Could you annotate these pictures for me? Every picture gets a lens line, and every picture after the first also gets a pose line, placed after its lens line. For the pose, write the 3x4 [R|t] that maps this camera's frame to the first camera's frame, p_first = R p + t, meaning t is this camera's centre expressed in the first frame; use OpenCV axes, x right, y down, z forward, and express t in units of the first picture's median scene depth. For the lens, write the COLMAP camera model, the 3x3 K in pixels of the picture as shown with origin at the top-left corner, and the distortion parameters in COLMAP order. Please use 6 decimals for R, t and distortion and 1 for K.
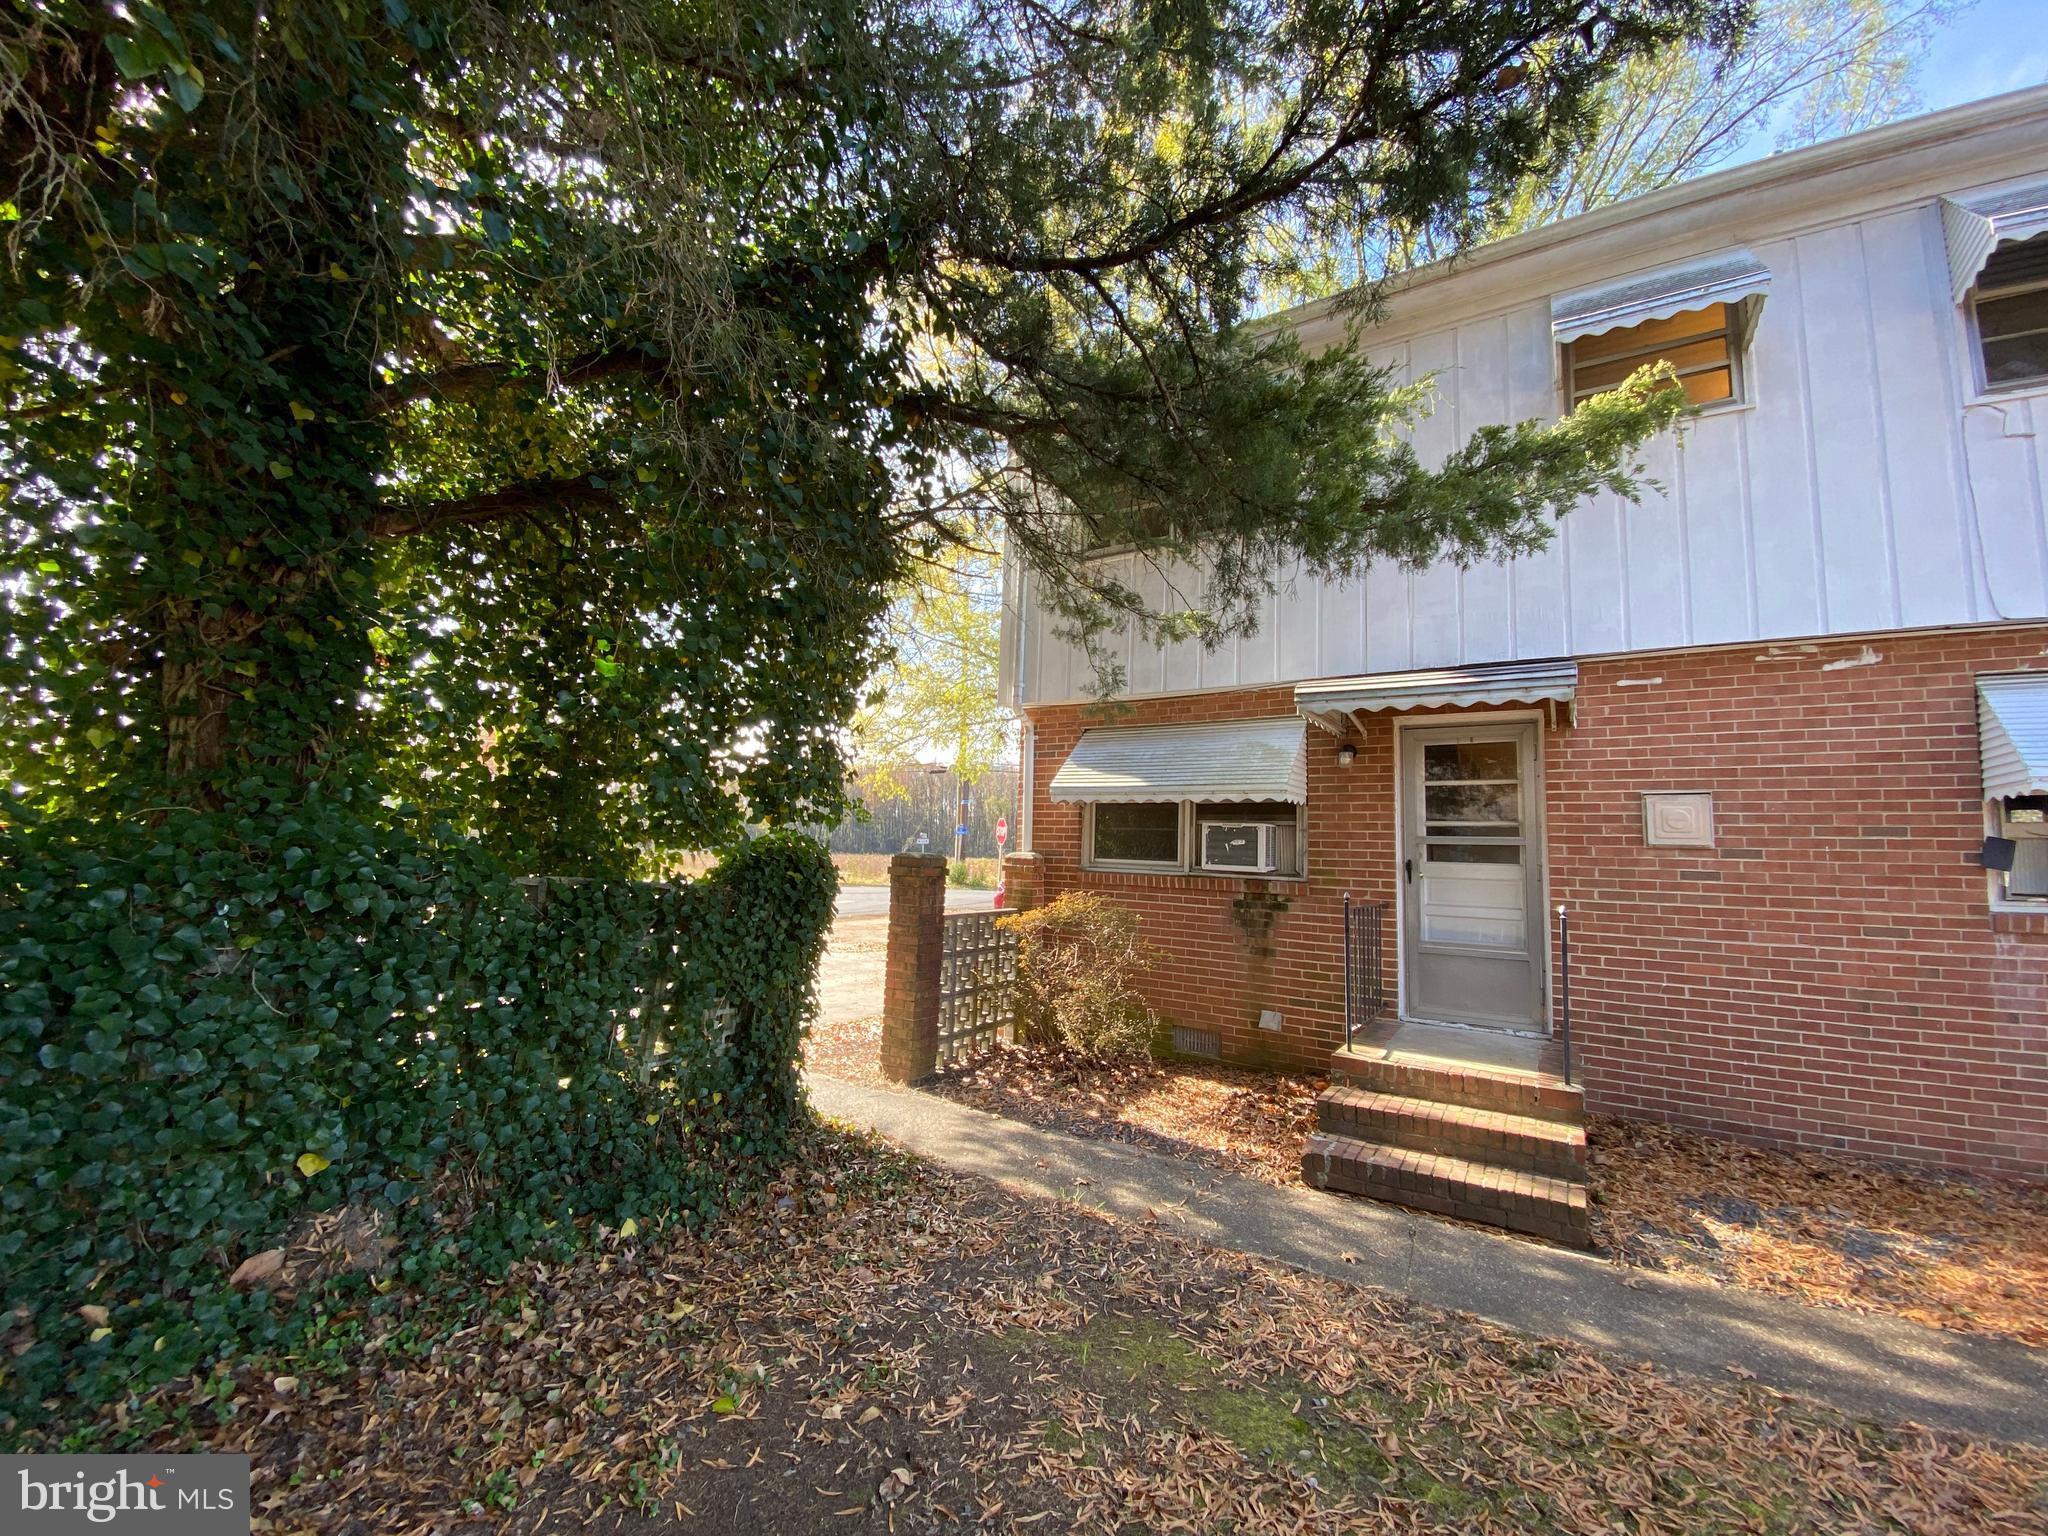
lens RADIAL K [[832.1, 0, 1011.6], [0, 832.1, 760.9], [0, 0, 1]] dist [0.014073, -0.015454]
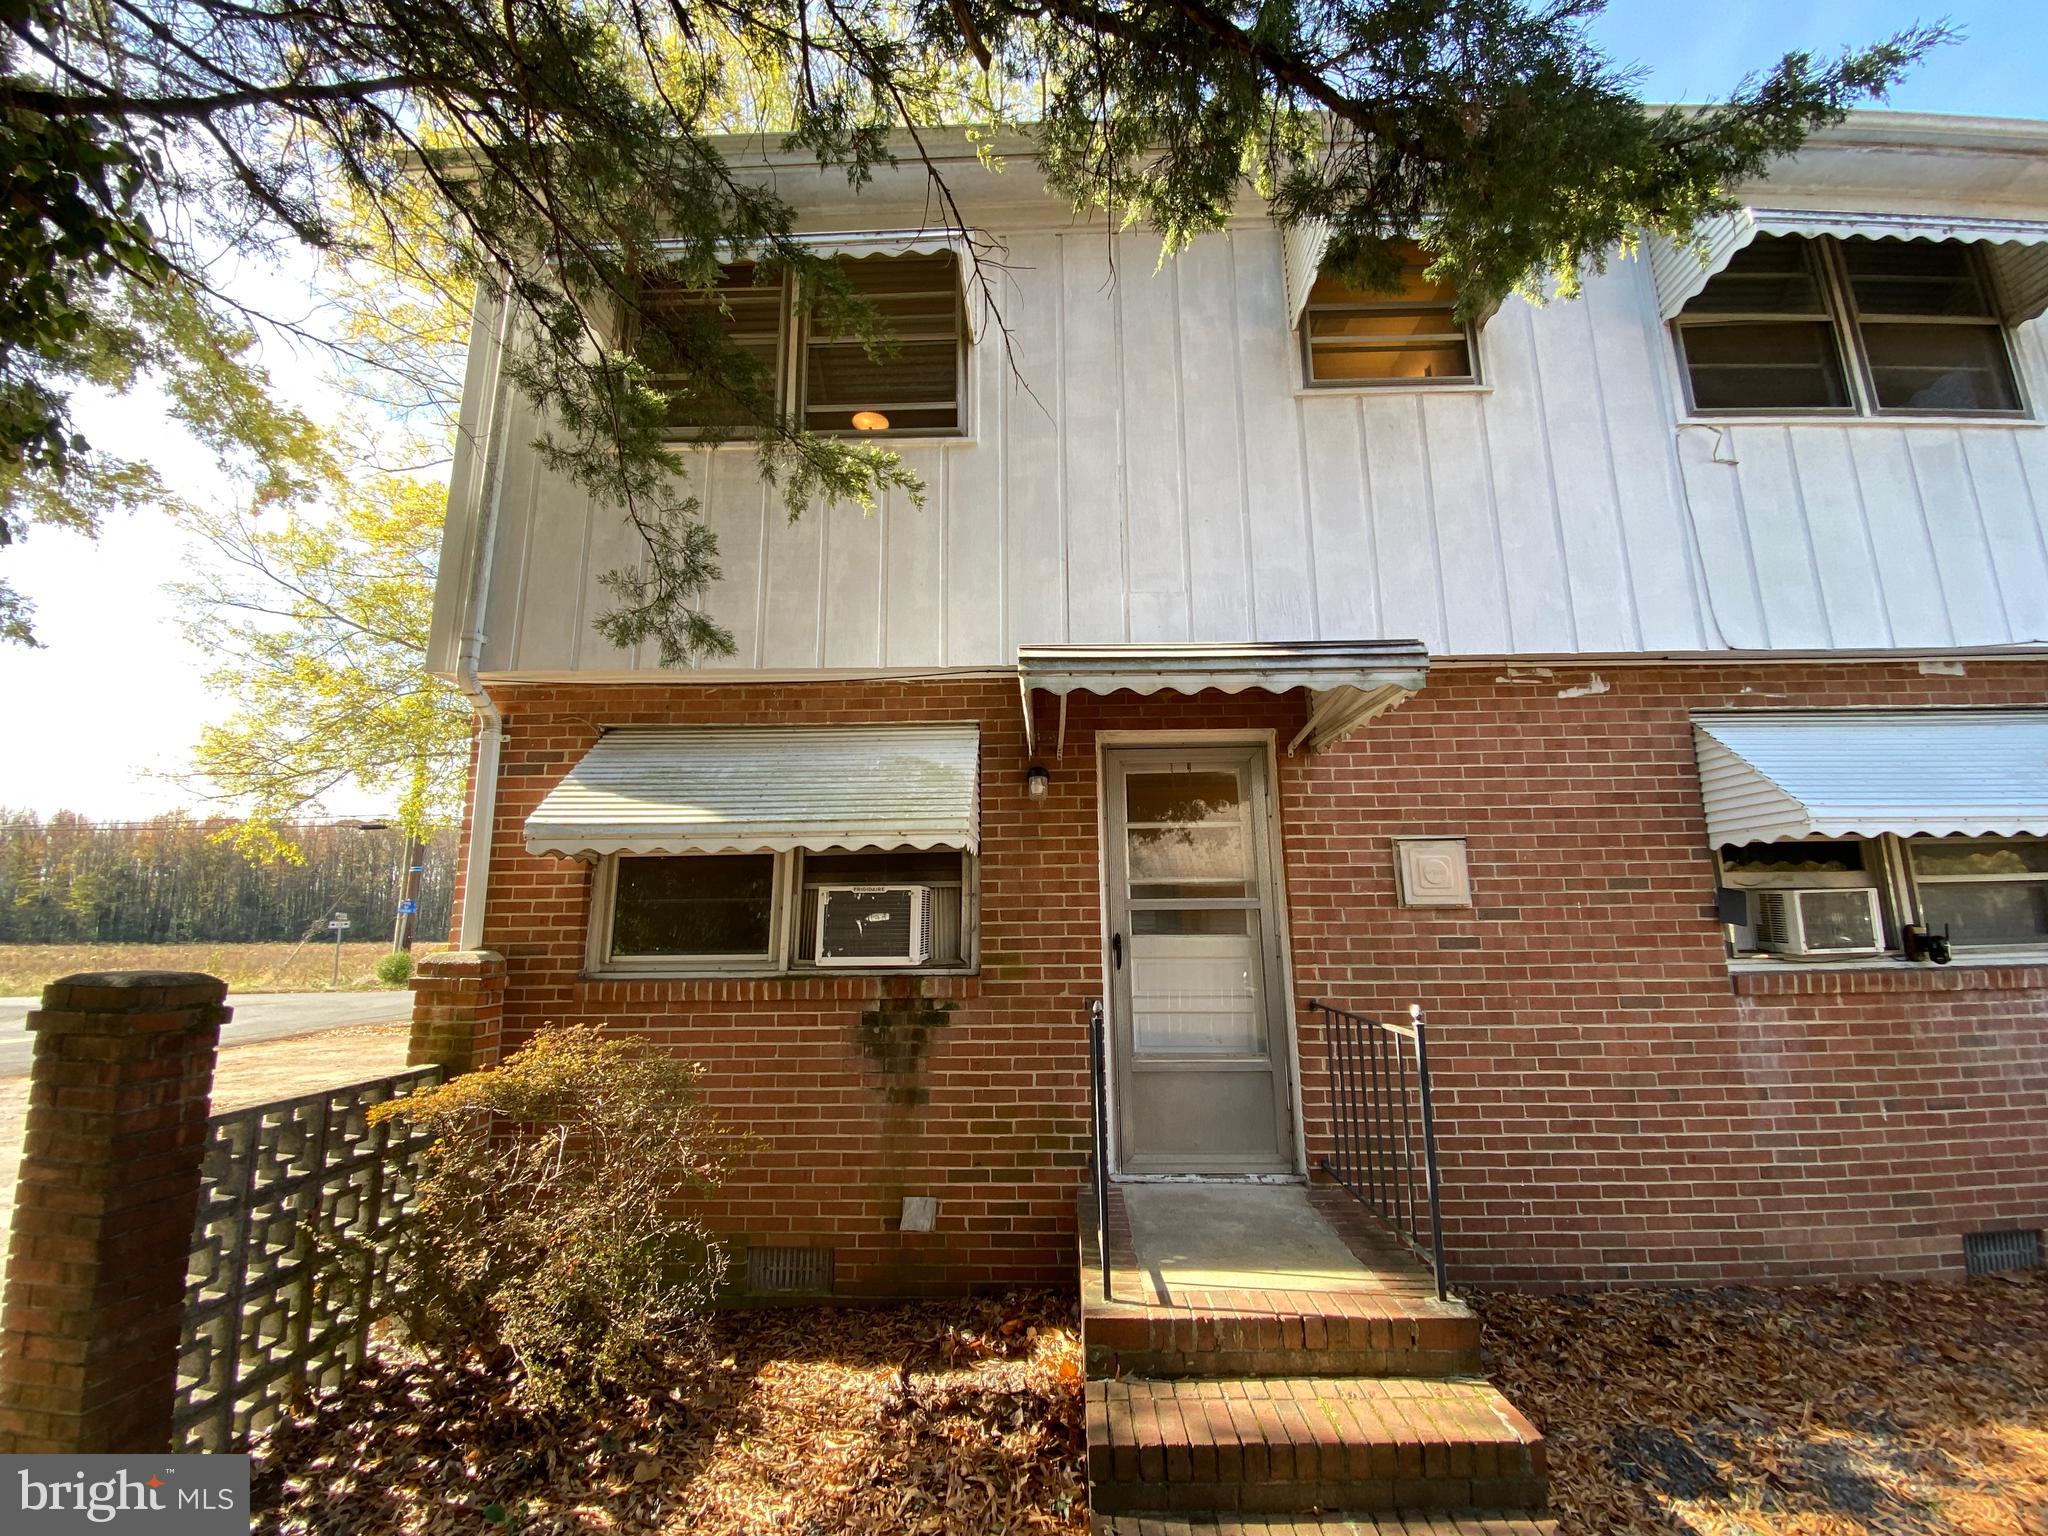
lens RADIAL K [[832.1, 0, 1026.0], [0, 832.1, 772.8], [0, 0, 1]] dist [0.014073, -0.015454]
pose [[0.847374, 0.056484, 0.527984, 0.046352], [-0.021926, 0.997200, -0.071491, 0.041290], [-0.530544, 0.049003, 0.846240, 0.527872]]
